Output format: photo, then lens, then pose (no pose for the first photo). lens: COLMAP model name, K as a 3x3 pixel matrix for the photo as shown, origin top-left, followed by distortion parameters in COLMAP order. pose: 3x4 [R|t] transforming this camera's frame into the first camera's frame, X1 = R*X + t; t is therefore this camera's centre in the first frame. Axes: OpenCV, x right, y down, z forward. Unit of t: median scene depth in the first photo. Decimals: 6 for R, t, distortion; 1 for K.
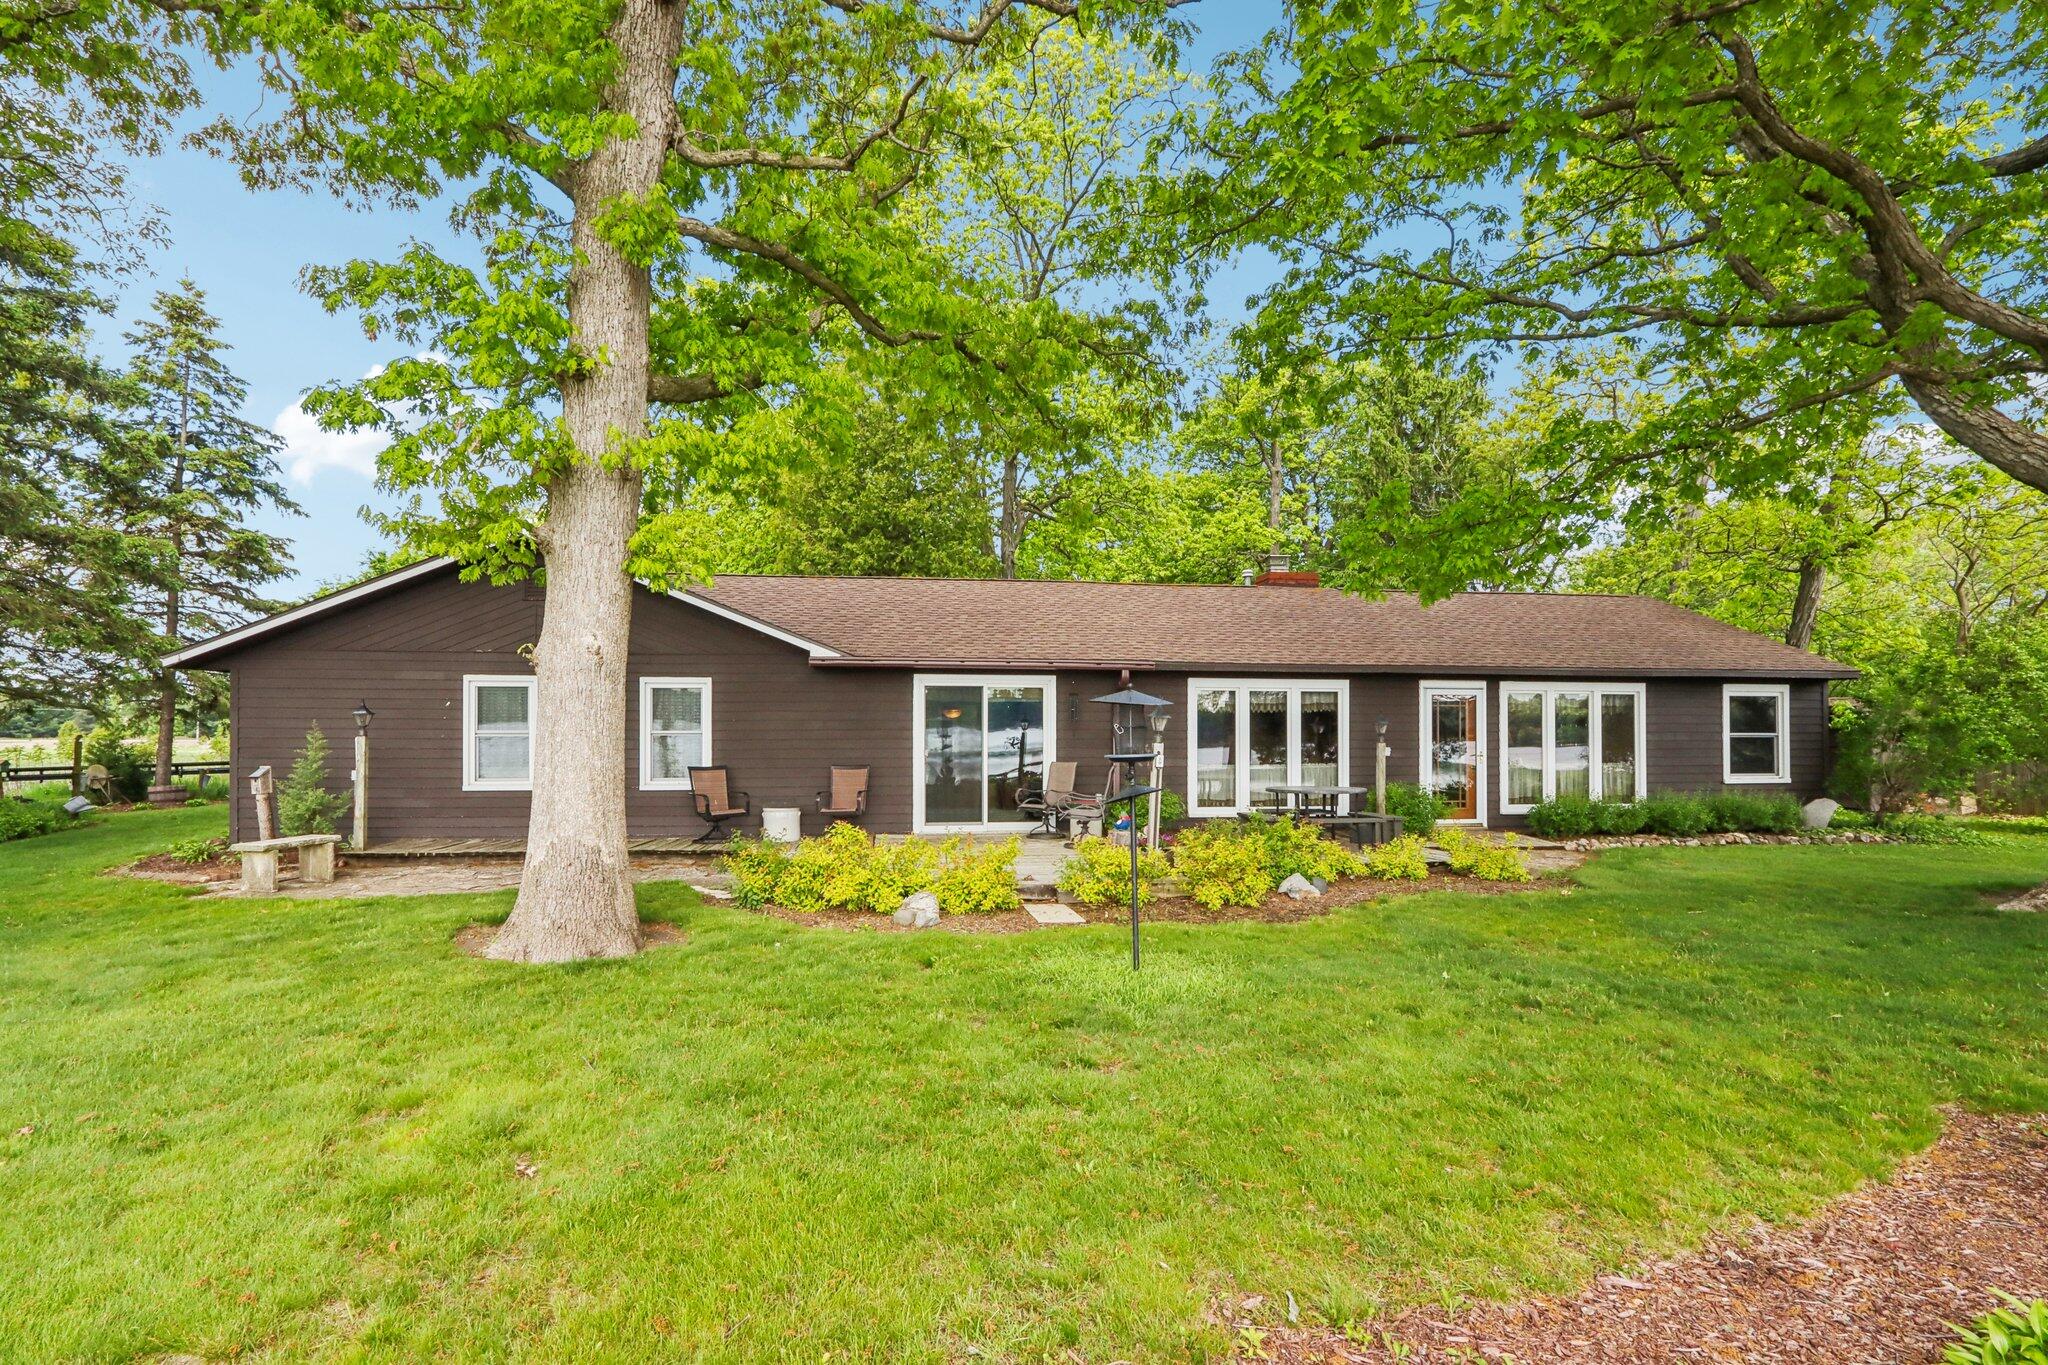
lens RADIAL K [[967.8, 0, 1018.5], [0, 967.8, 736.1], [0, 0, 1]] dist [-0.015336, 0.001109]
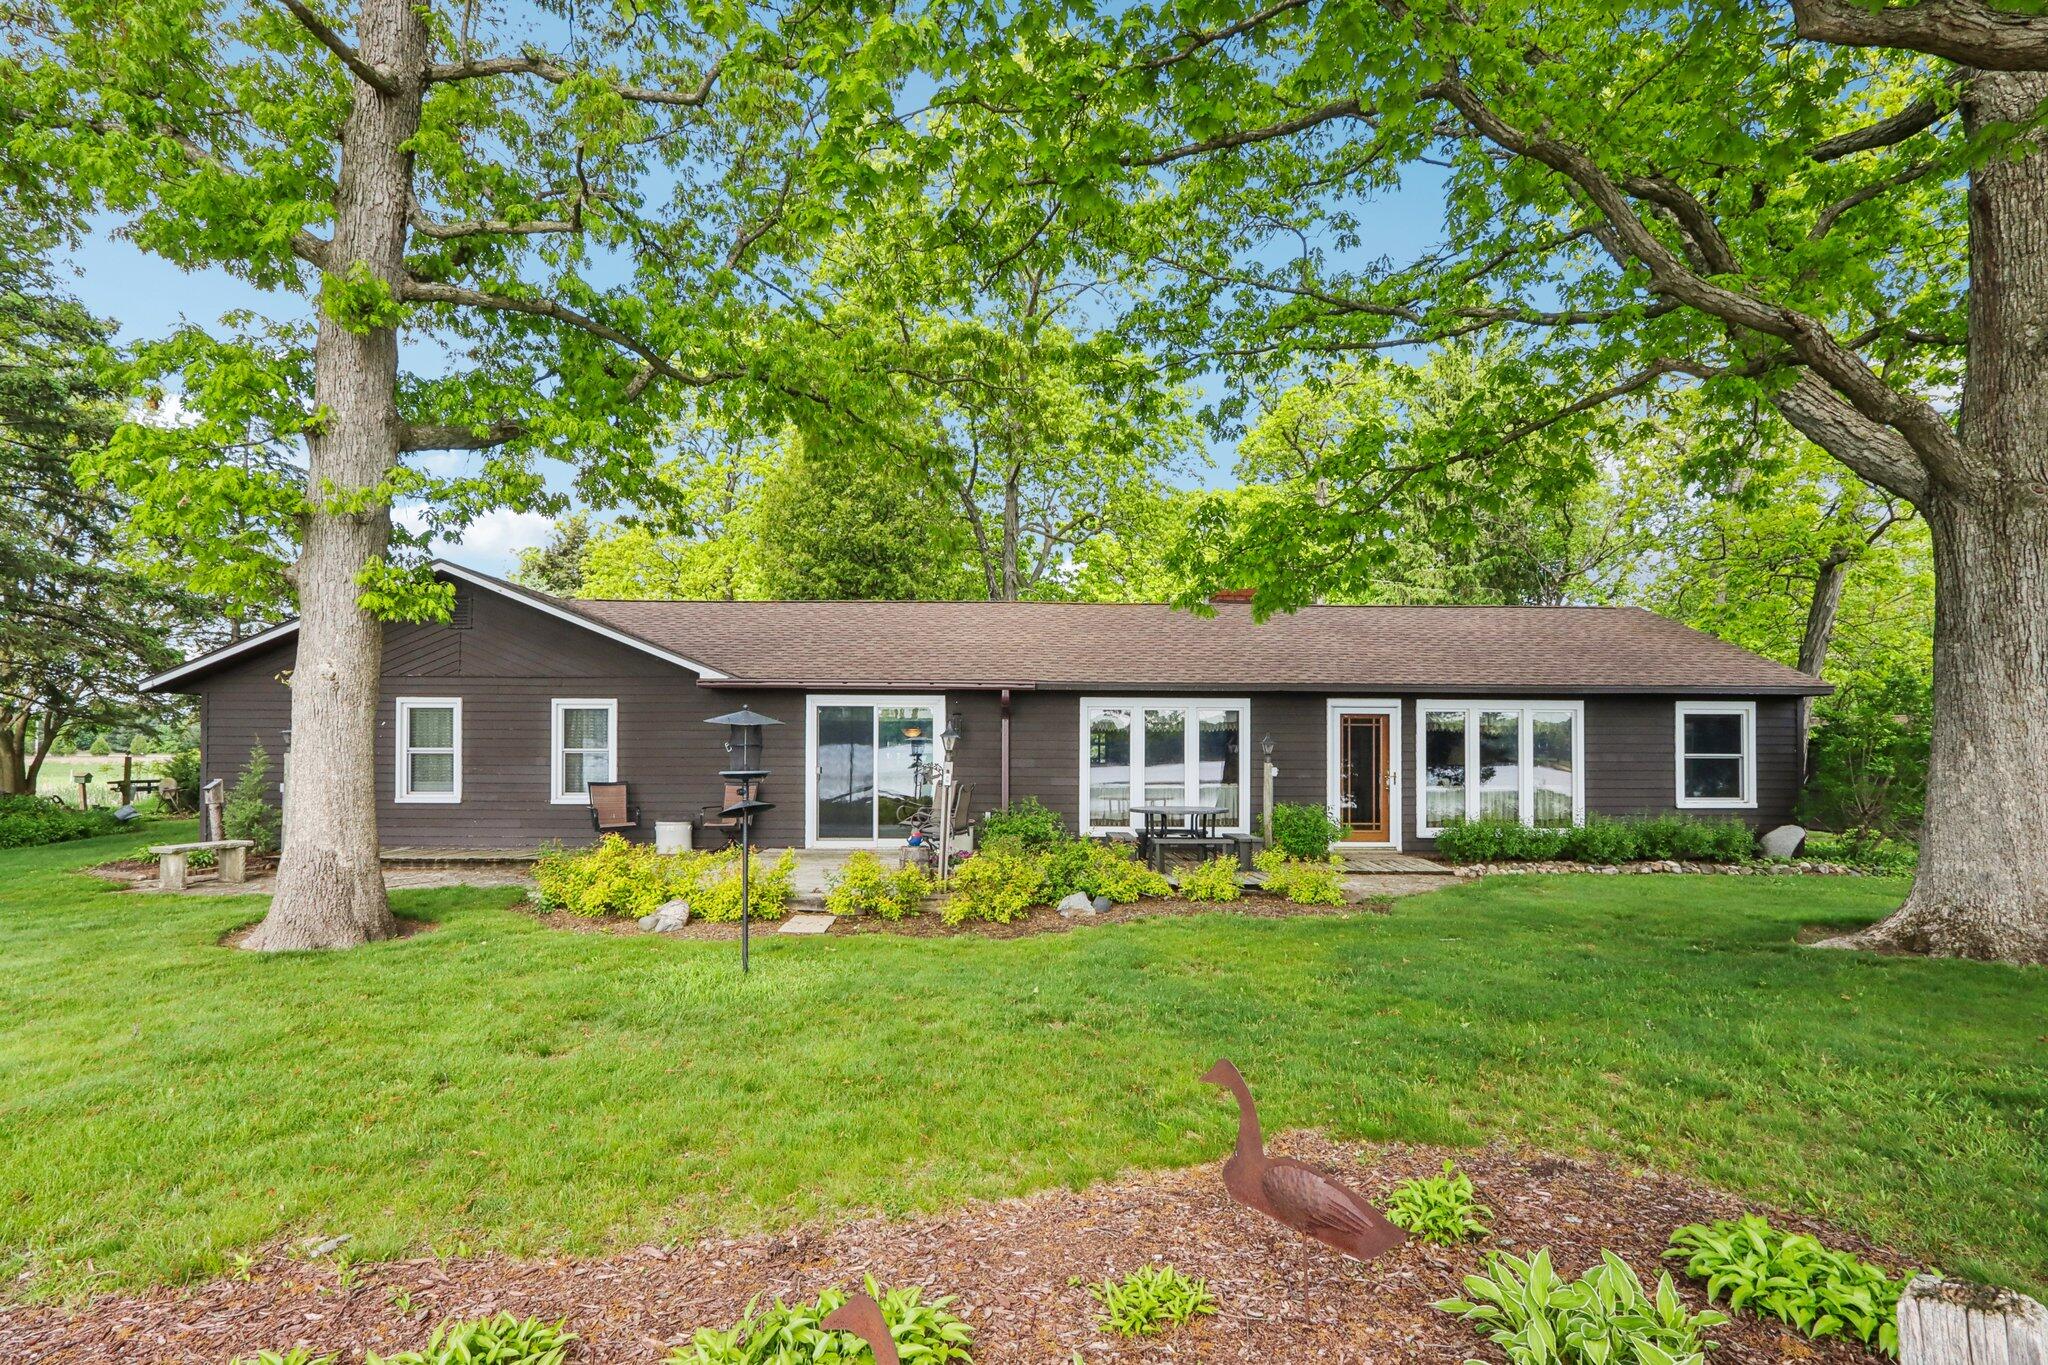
lens RADIAL K [[967.8, 0, 983.3], [0, 967.8, 751.9], [0, 0, 1]] dist [-0.015336, 0.001109]
pose [[0.992748, 0.002543, -0.120187, 0.202917], [-0.002982, 0.999990, -0.003471, 0.000168], [0.120177, 0.003804, 0.992745, -0.008726]]
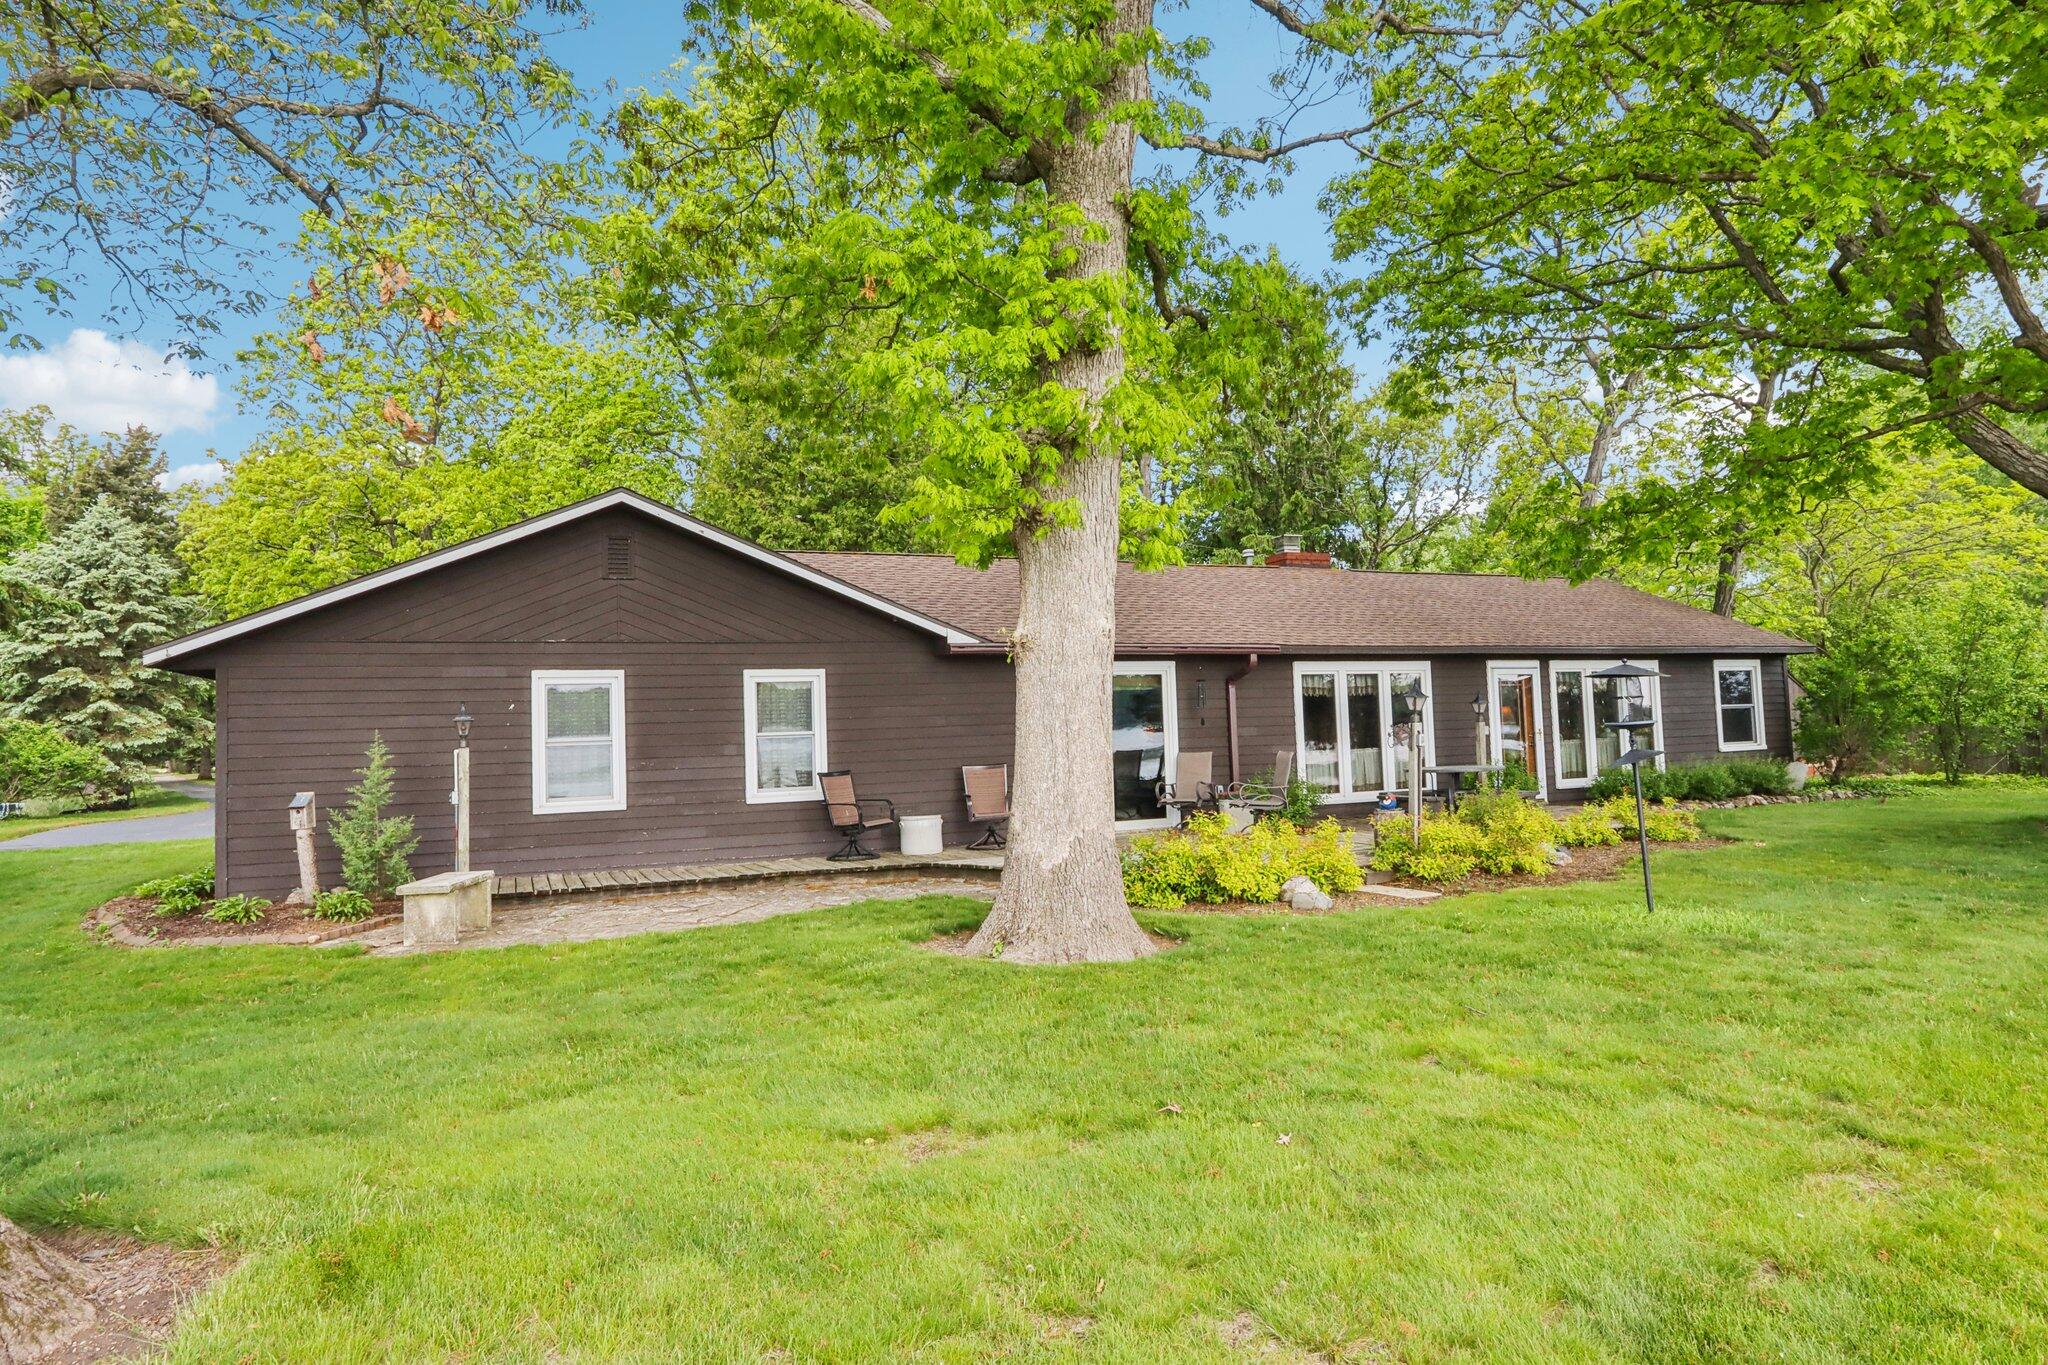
lens RADIAL K [[1163.6, 0, 1020.1], [0, 1163.6, 694.7], [0, 0, 1]] dist [-0.022866, 0.002730]
pose [[0.964654, -0.023397, 0.262479, -0.407812], [0.032781, 0.998968, -0.031432, 0.000400], [-0.261472, 0.038925, 0.964426, -0.049081]]
